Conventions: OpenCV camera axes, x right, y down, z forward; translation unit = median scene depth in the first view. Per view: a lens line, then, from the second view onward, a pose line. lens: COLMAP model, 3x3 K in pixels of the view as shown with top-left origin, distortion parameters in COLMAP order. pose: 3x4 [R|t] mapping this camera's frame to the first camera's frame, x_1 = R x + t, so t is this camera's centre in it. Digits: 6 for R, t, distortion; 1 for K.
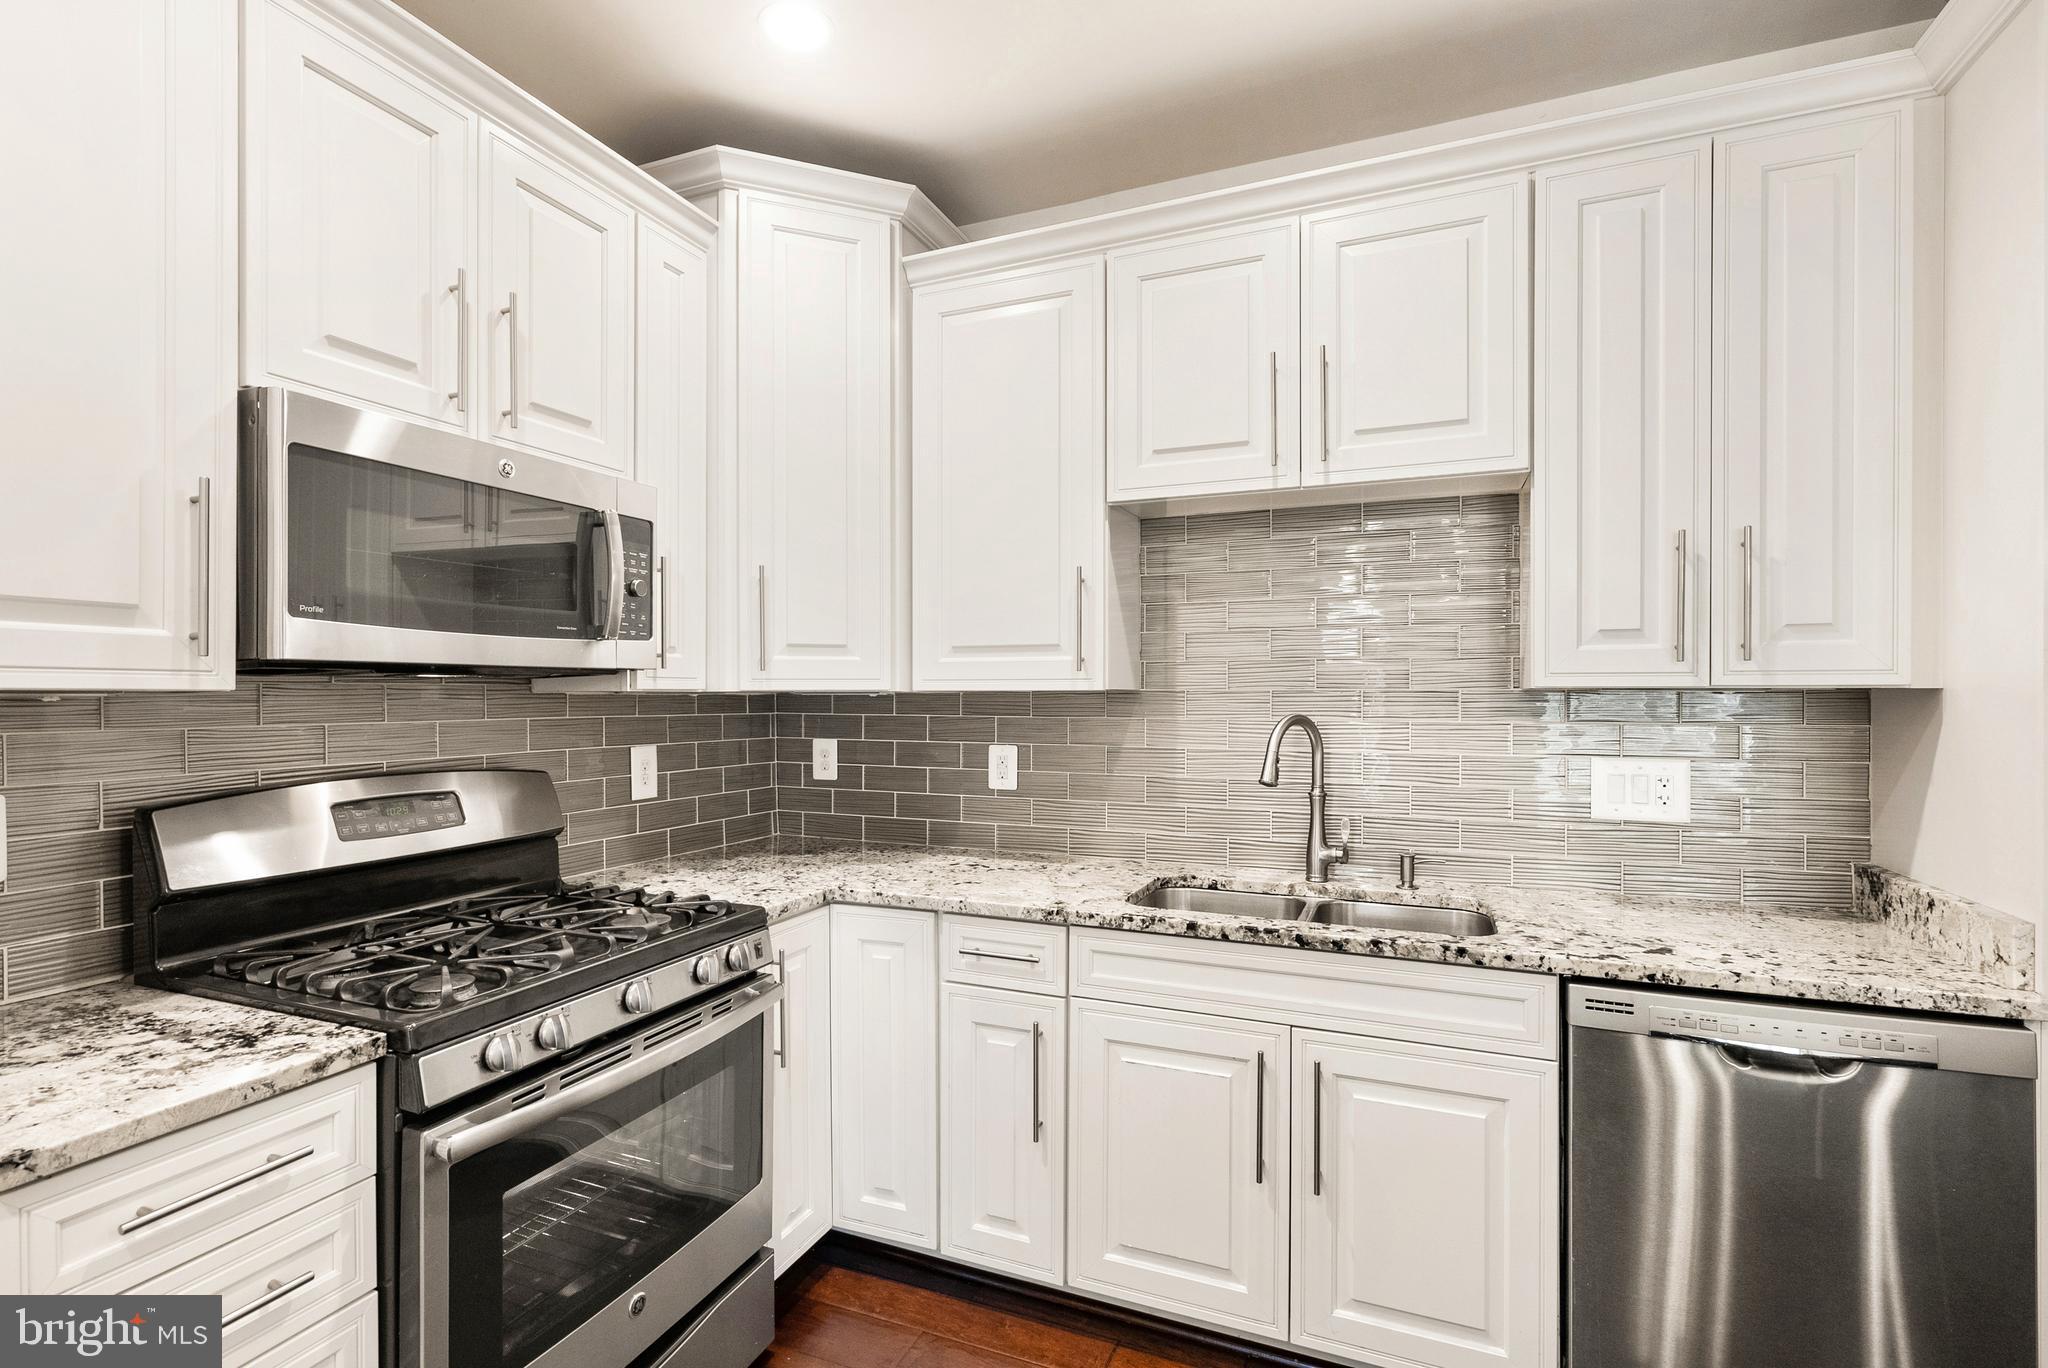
lens RADIAL K [[946.0, 0, 1024.0], [0, 946.0, 684.0], [0, 0, 1]] dist [-0.005239, 0.000125]
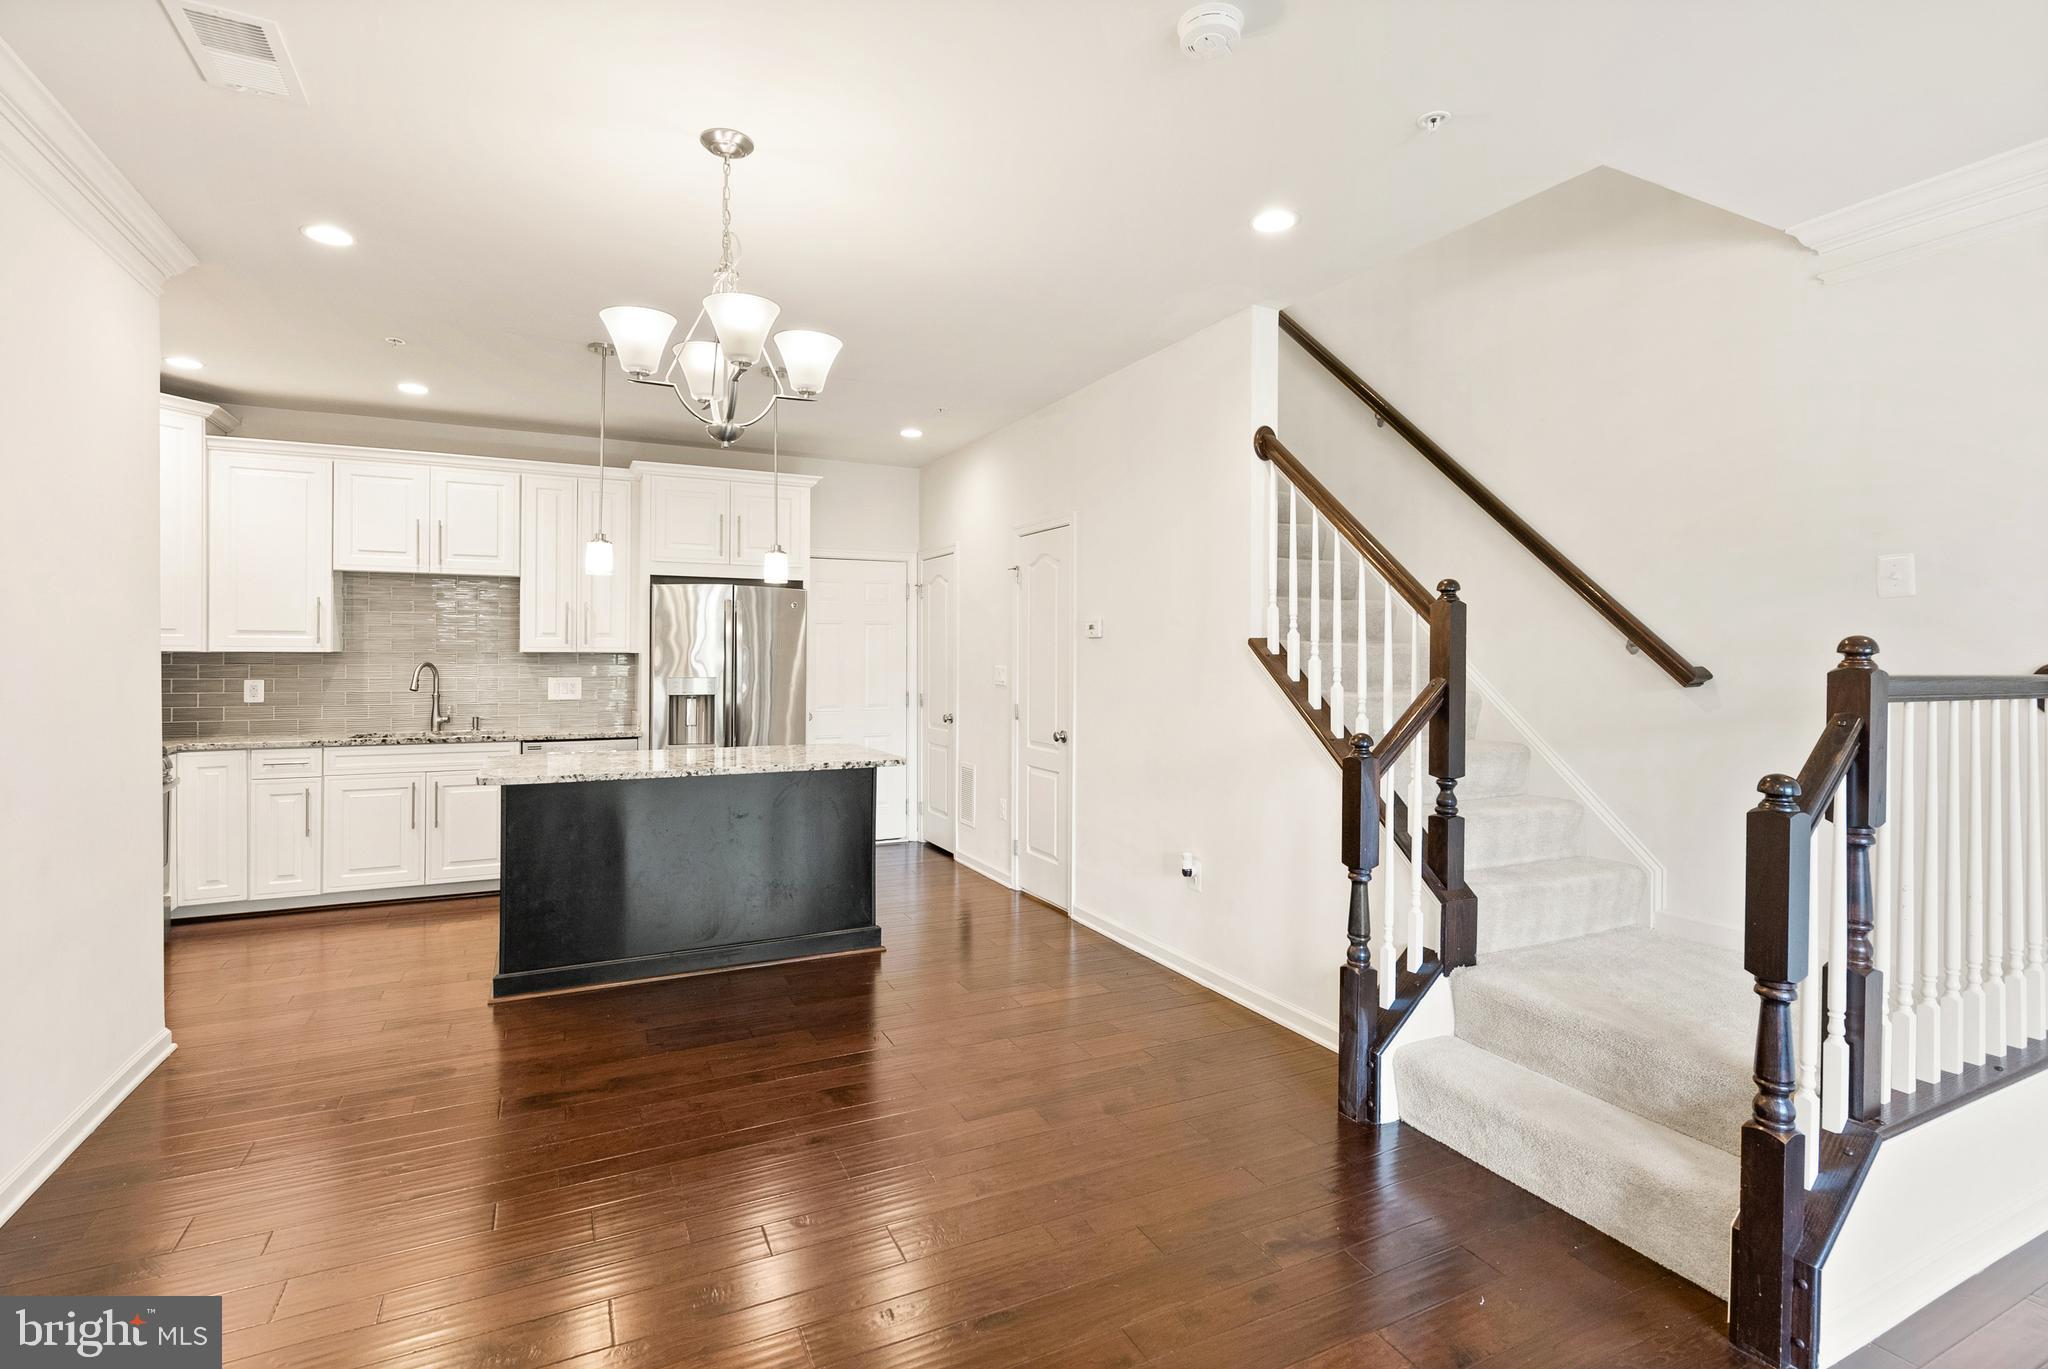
lens RADIAL K [[963.3, 0, 1029.7], [0, 963.3, 679.7], [0, 0, 1]] dist [-0.002533, 0.000197]
pose [[0.655357, -0.013070, 0.755206, -0.565317], [-0.011455, 0.999563, 0.027239, -0.008652], [-0.755232, -0.026502, 0.654921, -1.798593]]
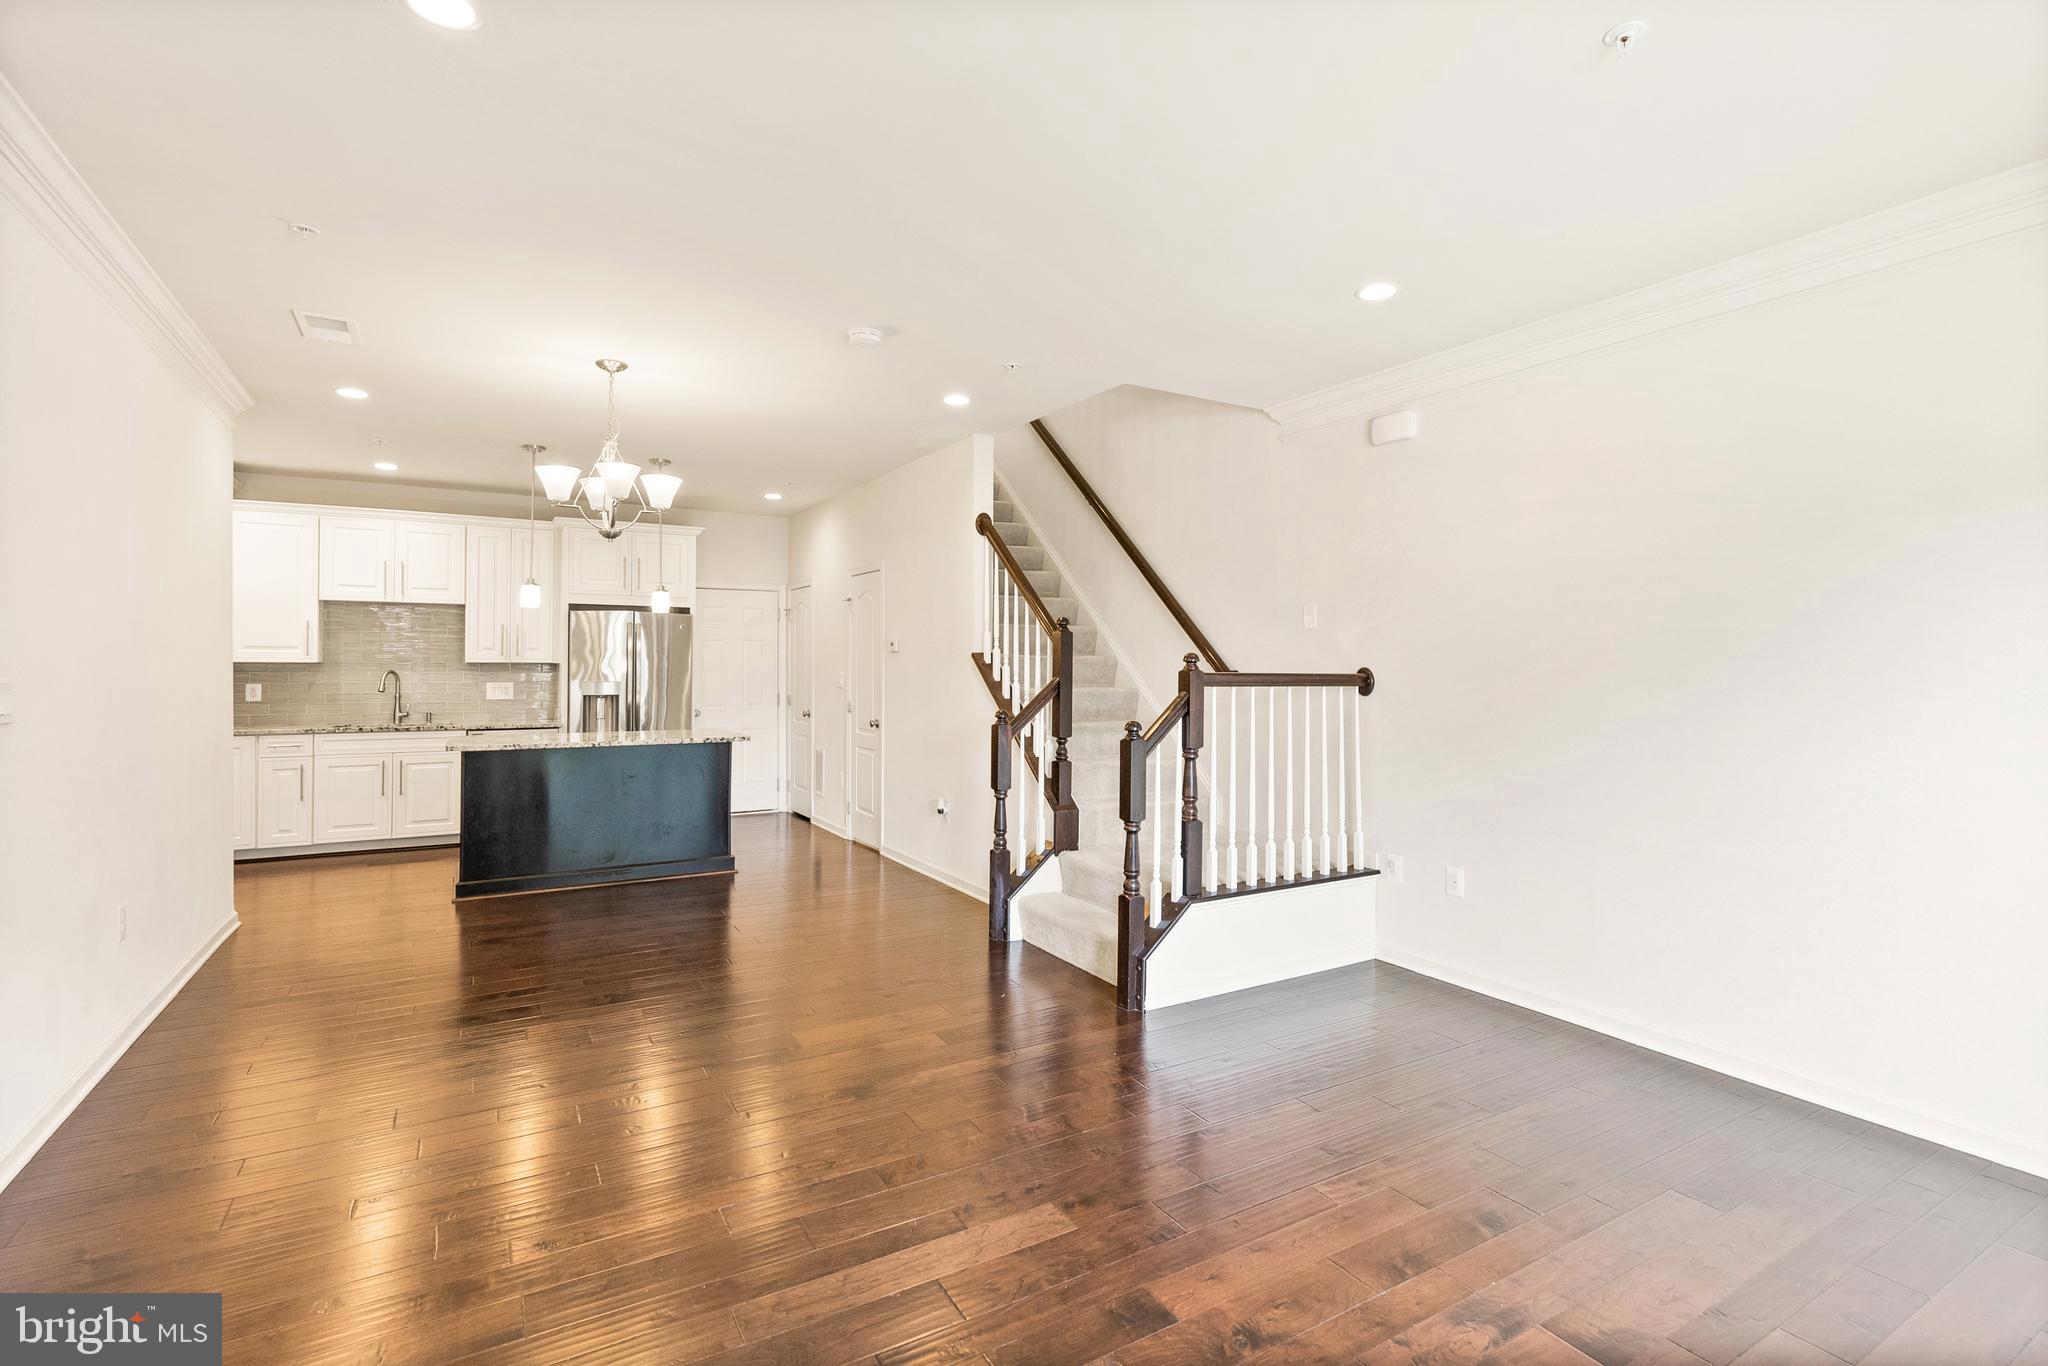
lens RADIAL K [[946.2, 0, 1020.9], [0, 946.2, 679.8], [0, 0, 1]] dist [0.001479, 0.000991]
pose [[0.604024, -0.006198, 0.796942, -0.963150], [-0.010741, 0.999816, 0.015917, -0.009220], [-0.796894, -0.018174, 0.603846, -2.596222]]
